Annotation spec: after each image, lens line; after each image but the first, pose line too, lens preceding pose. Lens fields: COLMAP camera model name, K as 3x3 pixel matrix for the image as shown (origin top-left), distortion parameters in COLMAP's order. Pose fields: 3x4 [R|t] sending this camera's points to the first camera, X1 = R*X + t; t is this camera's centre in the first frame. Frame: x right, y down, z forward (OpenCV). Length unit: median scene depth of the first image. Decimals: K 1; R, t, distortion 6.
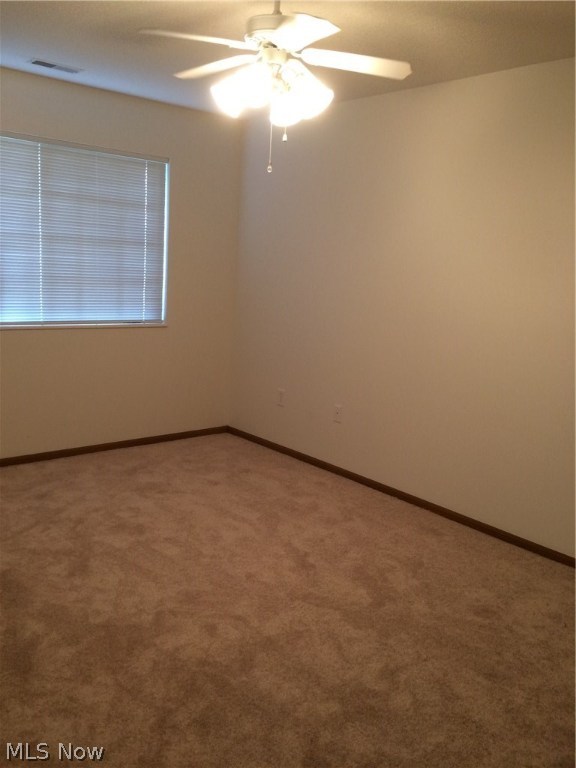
lens RADIAL K [[664.8, 0, 292.4], [0, 664.8, 384.6], [0, 0, 1]] dist [0.050878, 0.001586]
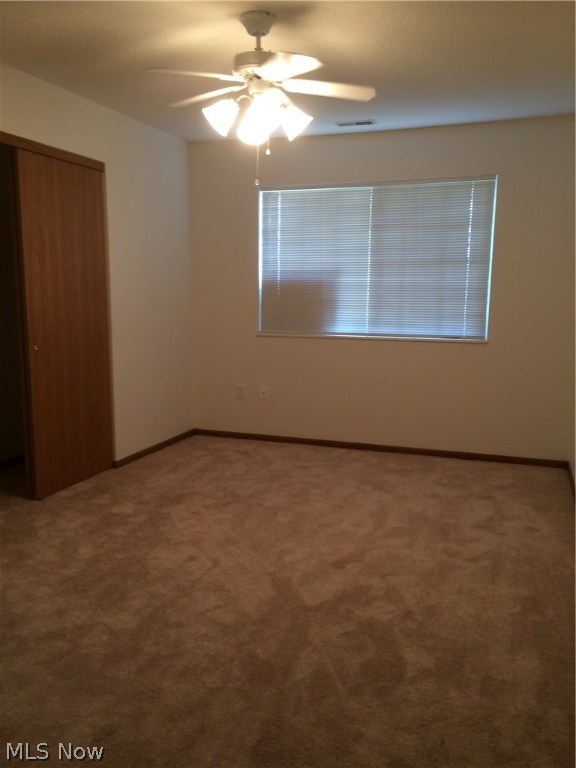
lens RADIAL K [[664.8, 0, 292.9], [0, 664.8, 384.2], [0, 0, 1]] dist [0.050878, 0.001586]
pose [[0.489082, 0.076050, -0.868916, 0.632398], [-0.136527, 0.990587, 0.009853, 0.002644], [0.861487, 0.113812, 0.494861, 0.319531]]
